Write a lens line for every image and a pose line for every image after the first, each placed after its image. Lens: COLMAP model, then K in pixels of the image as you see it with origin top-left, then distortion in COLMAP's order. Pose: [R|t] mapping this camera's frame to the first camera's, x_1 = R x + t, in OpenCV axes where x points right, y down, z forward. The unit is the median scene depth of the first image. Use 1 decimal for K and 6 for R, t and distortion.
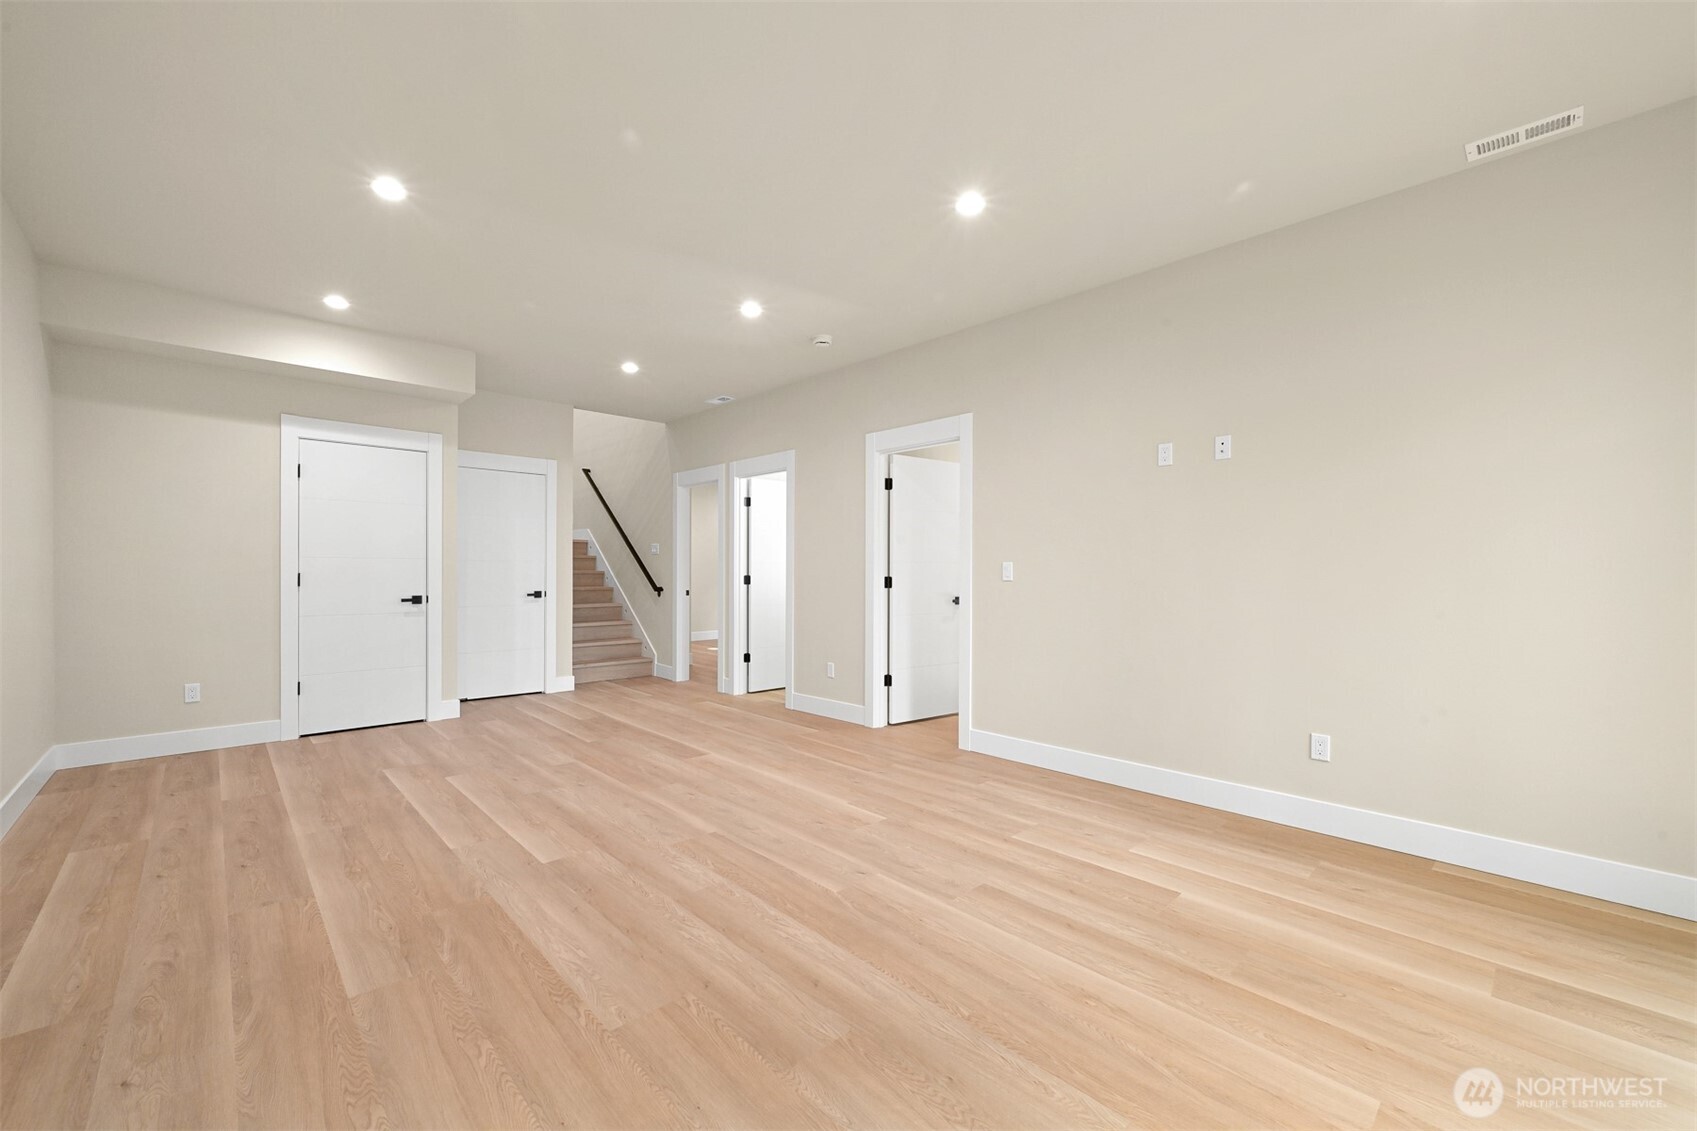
lens RADIAL K [[677.5, 0, 867.4], [0, 677.5, 565.8], [0, 0, 1]] dist [-0.001585, 0.000023]
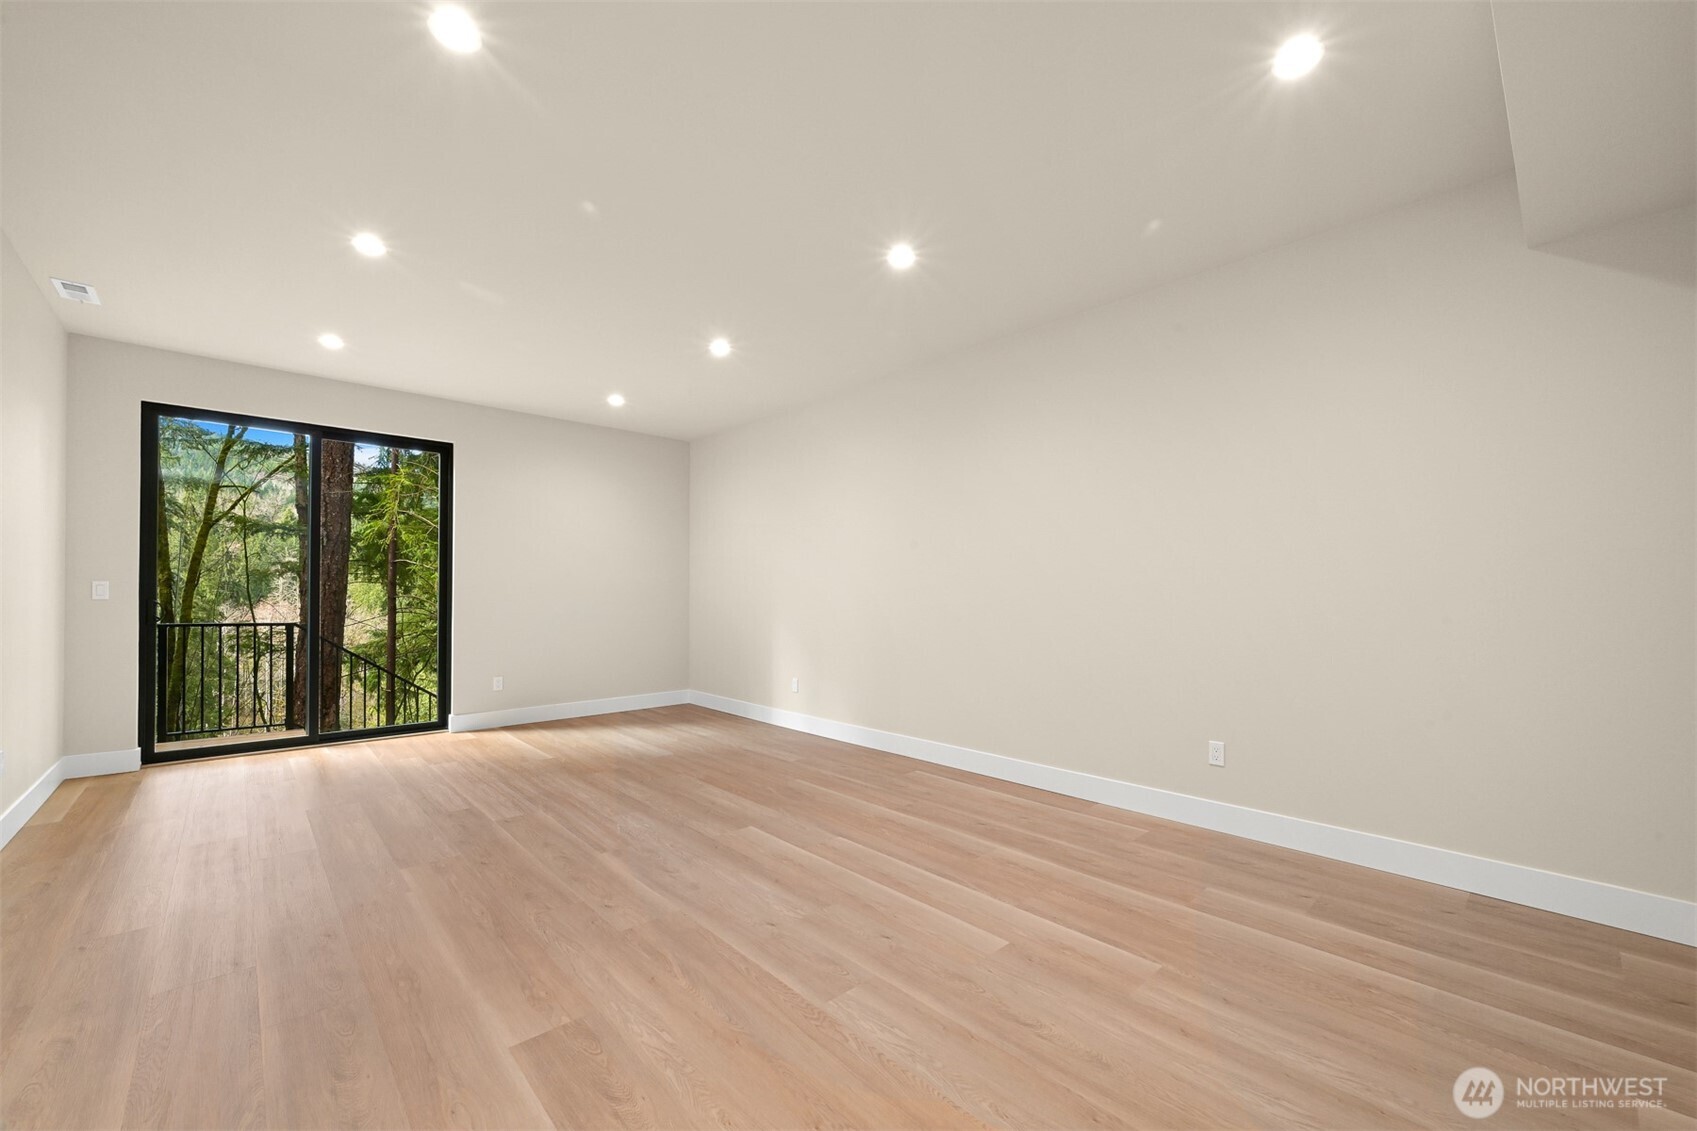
lens RADIAL K [[677.5, 0, 867.4], [0, 677.5, 565.8], [0, 0, 1]] dist [-0.001585, 0.000023]
pose [[-0.999551, -0.004699, 0.029592, -0.632495], [-0.006294, 0.998520, -0.054015, 0.022337], [-0.029294, -0.054177, -0.998102, 1.971099]]
